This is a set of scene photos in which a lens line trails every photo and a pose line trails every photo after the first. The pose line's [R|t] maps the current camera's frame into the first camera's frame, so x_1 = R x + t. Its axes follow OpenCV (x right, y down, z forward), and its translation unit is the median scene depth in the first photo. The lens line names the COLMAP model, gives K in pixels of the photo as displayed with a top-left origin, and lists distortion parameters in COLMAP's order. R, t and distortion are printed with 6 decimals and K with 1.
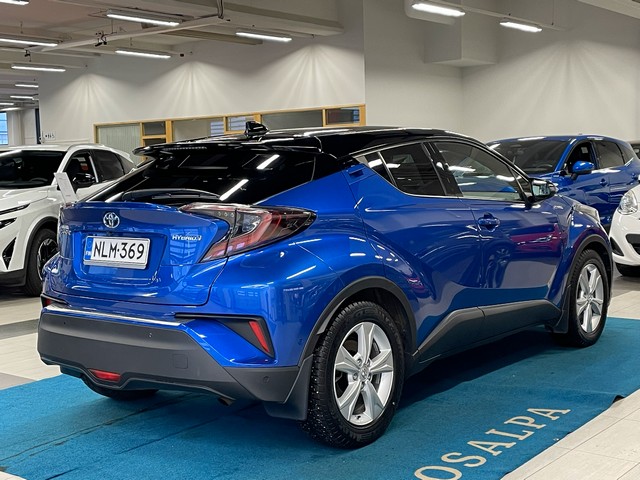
lens RADIAL K [[899.8, 0, 320.0], [0, 899.8, 240.0], [0, 0, 1]] dist [0.010600, -0.061539]
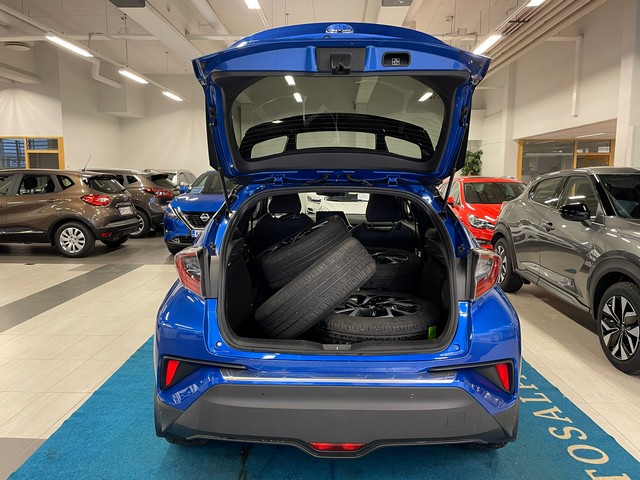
lens RADIAL K [[505.2, 0, 319.2], [0, 505.2, 228.0], [0, 0, 1]] dist [0.131197, -0.185270]
pose [[0.798806, -0.026479, 0.601006, -0.493940], [0.023147, 0.999644, 0.013277, -0.055854], [-0.601144, 0.003306, 0.799134, 0.565653]]
